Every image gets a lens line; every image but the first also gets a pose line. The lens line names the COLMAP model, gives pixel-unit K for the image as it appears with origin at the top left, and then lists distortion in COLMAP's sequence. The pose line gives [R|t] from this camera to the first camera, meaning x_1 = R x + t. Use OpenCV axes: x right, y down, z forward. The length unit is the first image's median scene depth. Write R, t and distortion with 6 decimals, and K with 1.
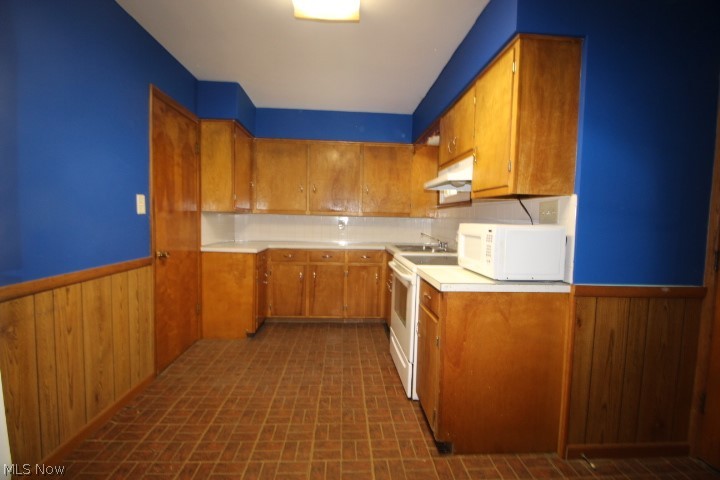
lens RADIAL K [[333.4, 0, 360.0], [0, 333.4, 240.0], [0, 0, 1]] dist [-0.000612, -0.009731]
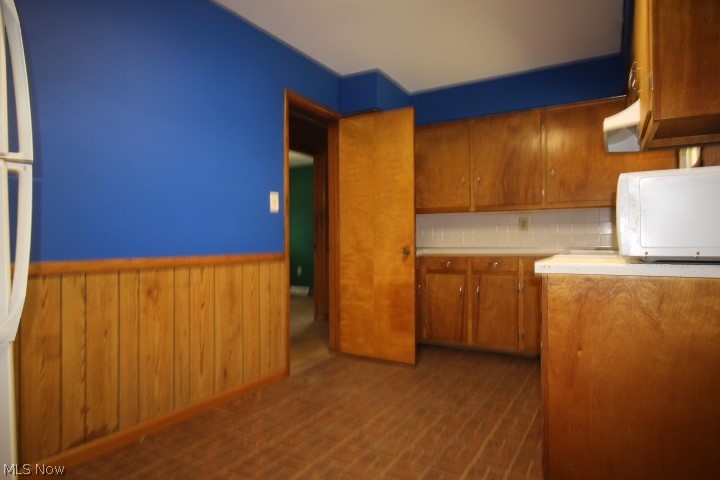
lens RADIAL K [[431.6, 0, 360.0], [0, 431.6, 240.0], [0, 0, 1]] dist [0.000757, -0.000275]
pose [[0.829147, -0.034591, -0.557960, 0.362837], [-0.006206, 0.997453, -0.071060, 0.121977], [0.558996, 0.062382, 0.826820, 0.031861]]
